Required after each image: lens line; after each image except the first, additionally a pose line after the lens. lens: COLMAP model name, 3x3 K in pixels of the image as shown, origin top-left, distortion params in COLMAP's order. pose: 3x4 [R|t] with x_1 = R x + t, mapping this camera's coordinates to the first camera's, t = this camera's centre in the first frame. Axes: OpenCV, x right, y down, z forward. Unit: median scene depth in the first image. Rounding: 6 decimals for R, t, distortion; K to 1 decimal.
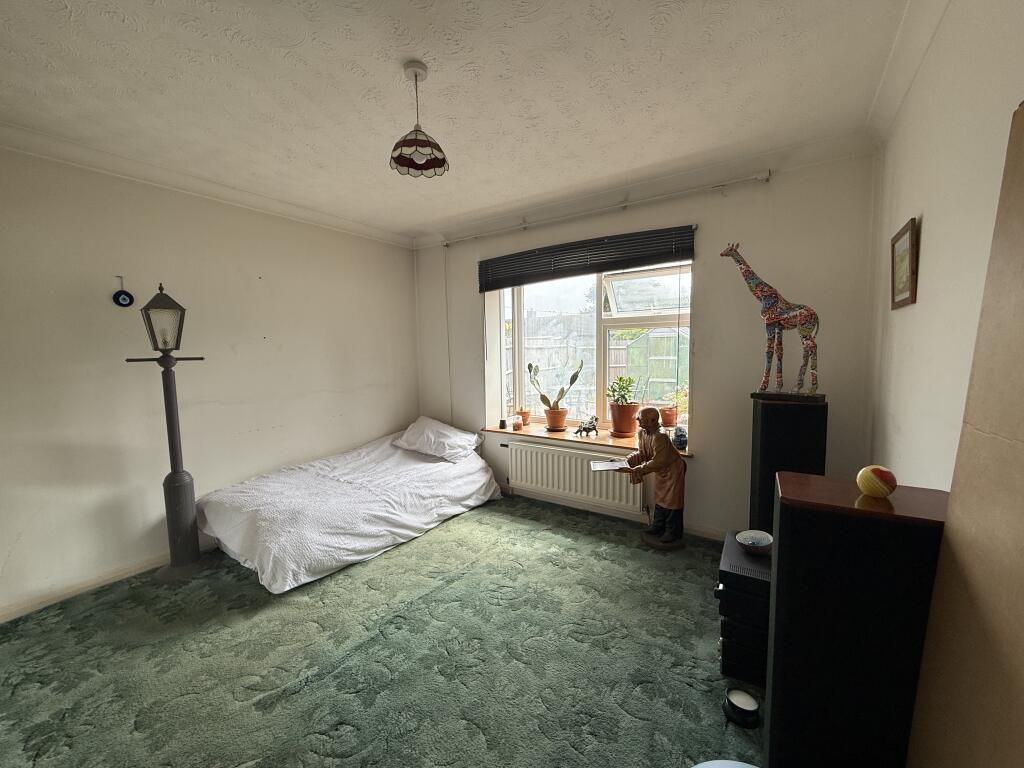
lens RADIAL K [[408.2, 0, 509.3], [0, 408.2, 382.9], [0, 0, 1]] dist [0.000405, -0.000066]
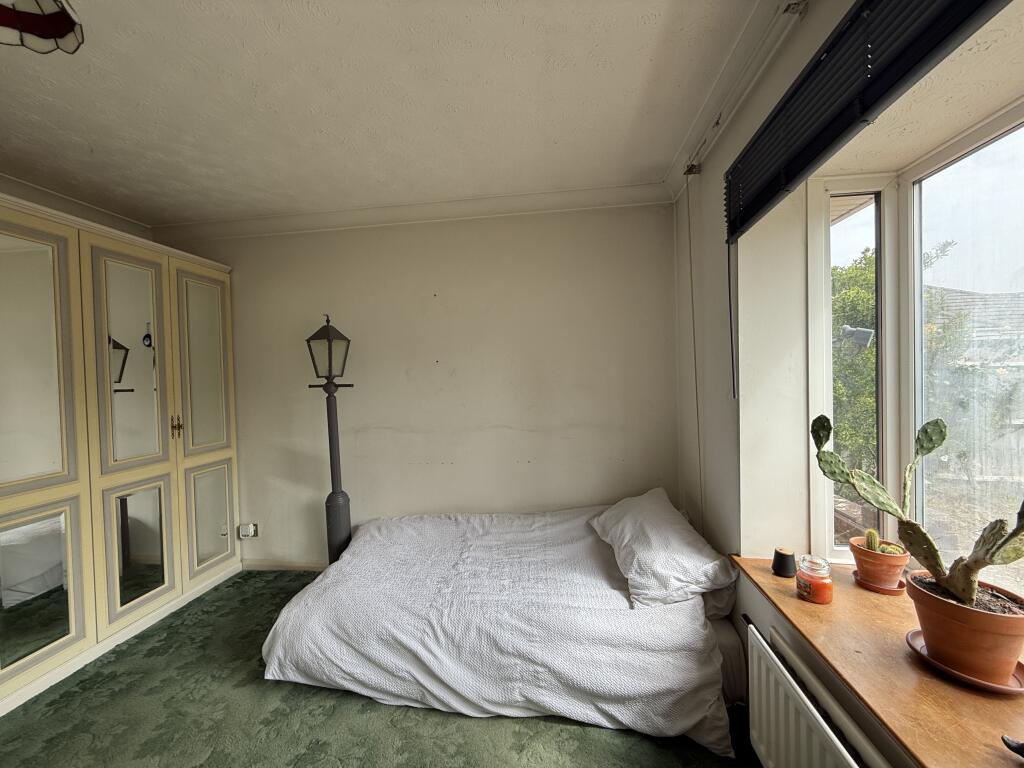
lens RADIAL K [[408.2, 0, 509.3], [0, 408.2, 382.9], [0, 0, 1]] dist [0.000405, -0.000066]
pose [[0.454248, 0.022909, -0.890581, 0.285915], [-0.056466, 0.998400, -0.003119, -0.075222], [0.889084, 0.051704, 0.454815, 0.787905]]
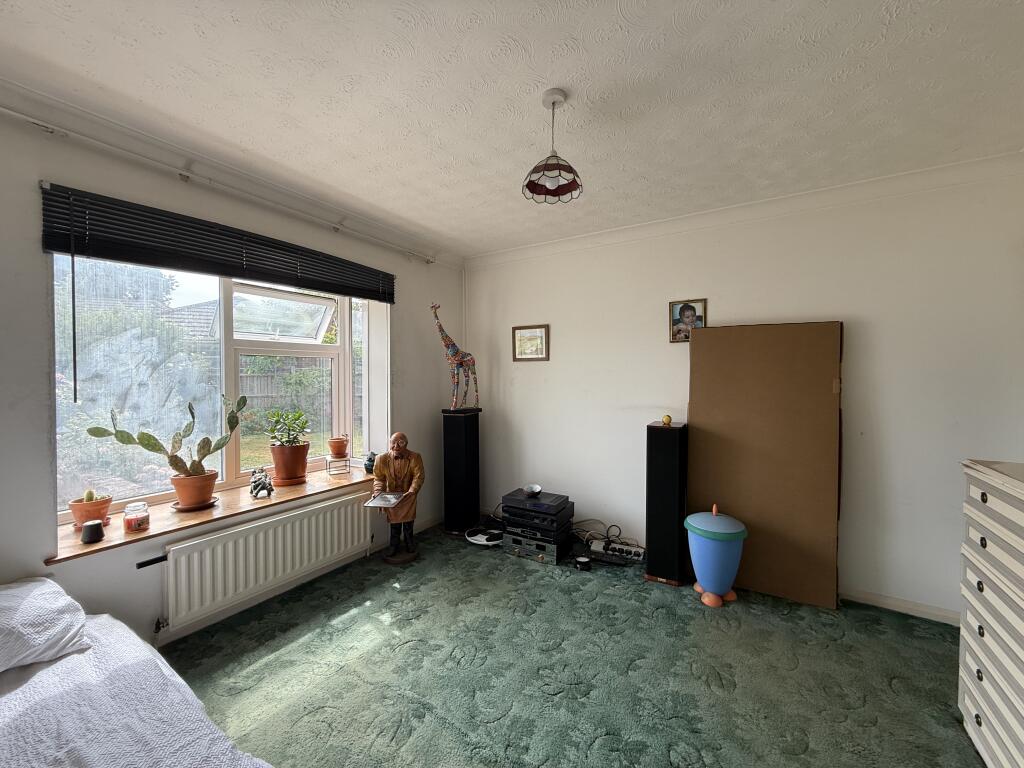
lens RADIAL K [[408.2, 0, 509.3], [0, 408.2, 382.9], [0, 0, 1]] dist [0.000405, -0.000066]
pose [[-0.030970, -0.004520, 0.999510, -0.699640], [0.079857, 0.996782, 0.006982, -0.054766], [-0.996325, 0.080034, -0.030510, 0.687926]]
